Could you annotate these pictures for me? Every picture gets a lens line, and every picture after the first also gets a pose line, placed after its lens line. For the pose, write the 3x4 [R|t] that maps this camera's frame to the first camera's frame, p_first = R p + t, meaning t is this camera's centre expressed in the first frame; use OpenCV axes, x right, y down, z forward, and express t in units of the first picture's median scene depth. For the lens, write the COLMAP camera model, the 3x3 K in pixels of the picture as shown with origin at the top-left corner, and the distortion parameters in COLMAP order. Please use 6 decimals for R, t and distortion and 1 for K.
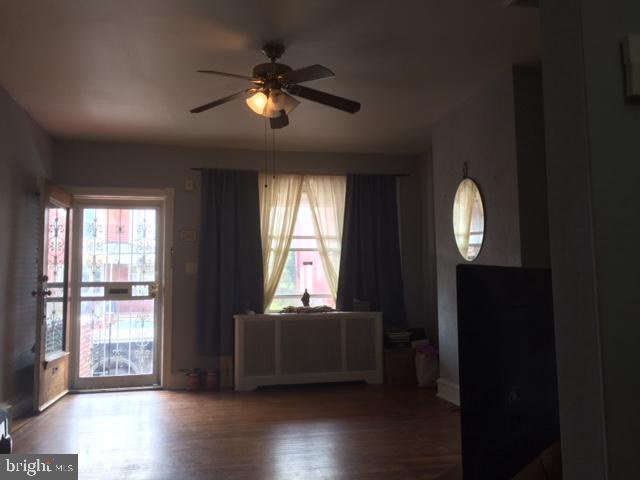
lens RADIAL K [[543.2, 0, 320.0], [0, 543.2, 240.0], [0, 0, 1]] dist [0.068453, -0.109356]
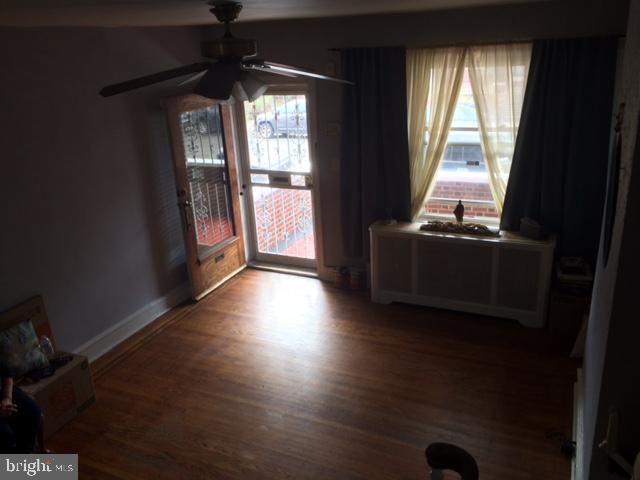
lens RADIAL K [[543.2, 0, 320.0], [0, 543.2, 240.0], [0, 0, 1]] dist [0.068453, -0.109356]
pose [[0.803851, 0.178041, -0.567560, 0.281572], [0.097939, 0.901517, 0.421515, -0.221845], [0.586712, -0.394421, 0.707249, 0.282861]]
